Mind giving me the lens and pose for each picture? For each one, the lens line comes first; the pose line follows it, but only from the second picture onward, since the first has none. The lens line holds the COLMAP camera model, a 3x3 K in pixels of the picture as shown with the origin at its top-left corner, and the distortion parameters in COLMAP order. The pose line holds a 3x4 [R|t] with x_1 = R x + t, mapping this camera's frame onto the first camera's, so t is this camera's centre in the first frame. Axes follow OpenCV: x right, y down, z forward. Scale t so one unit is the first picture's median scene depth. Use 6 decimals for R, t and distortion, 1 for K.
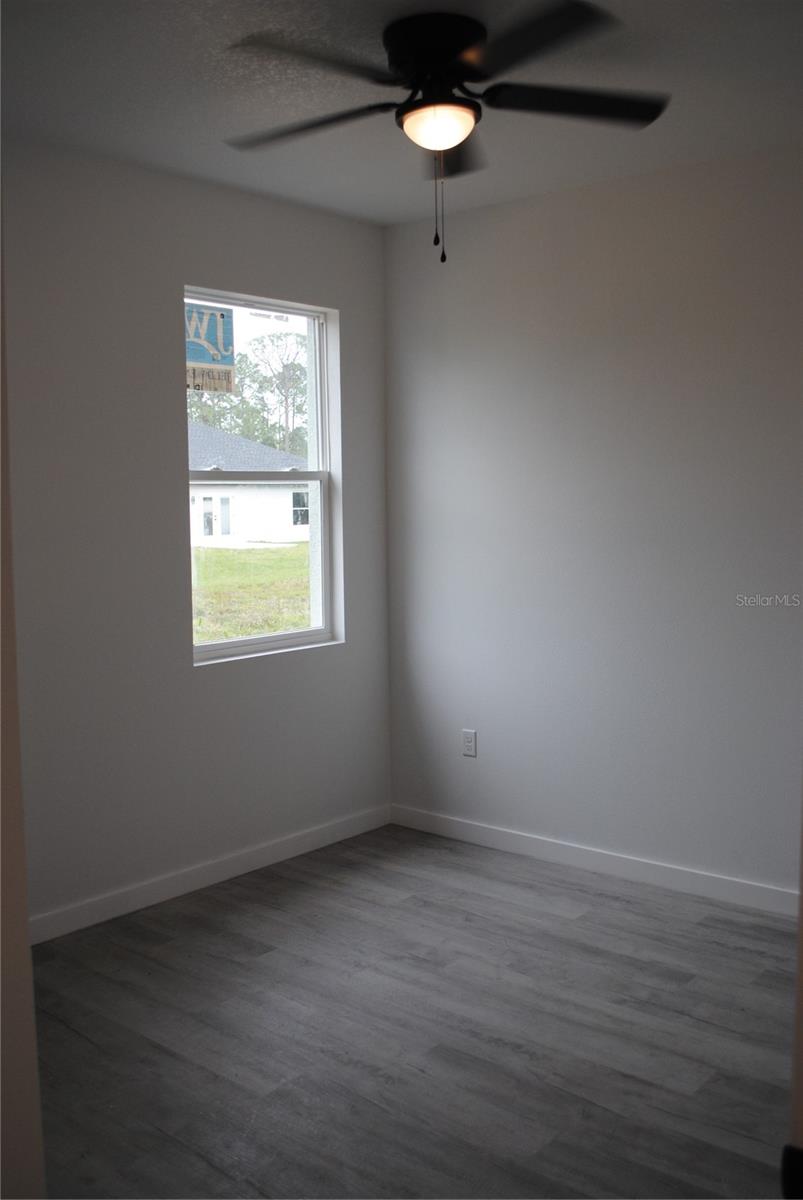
lens RADIAL K [[1120.5, 0, 424.9], [0, 1120.5, 597.8], [0, 0, 1]] dist [-0.073219, 0.010333]
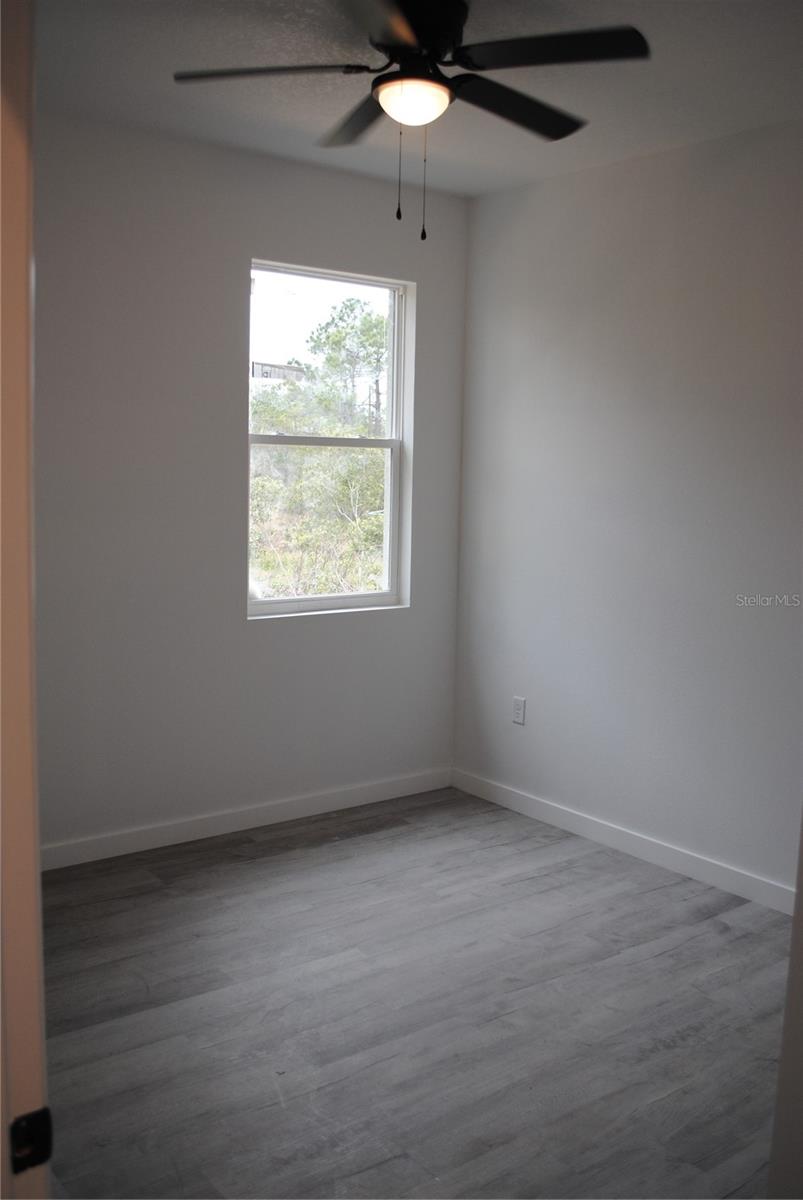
lens RADIAL K [[1120.5, 0, 424.9], [0, 1120.5, 597.8], [0, 0, 1]] dist [-0.073219, 0.010333]
pose [[0.980172, 0.059439, -0.189024, 0.150553], [-0.054956, 0.998071, 0.028874, 0.000859], [0.190376, -0.017913, 0.981548, -0.009172]]
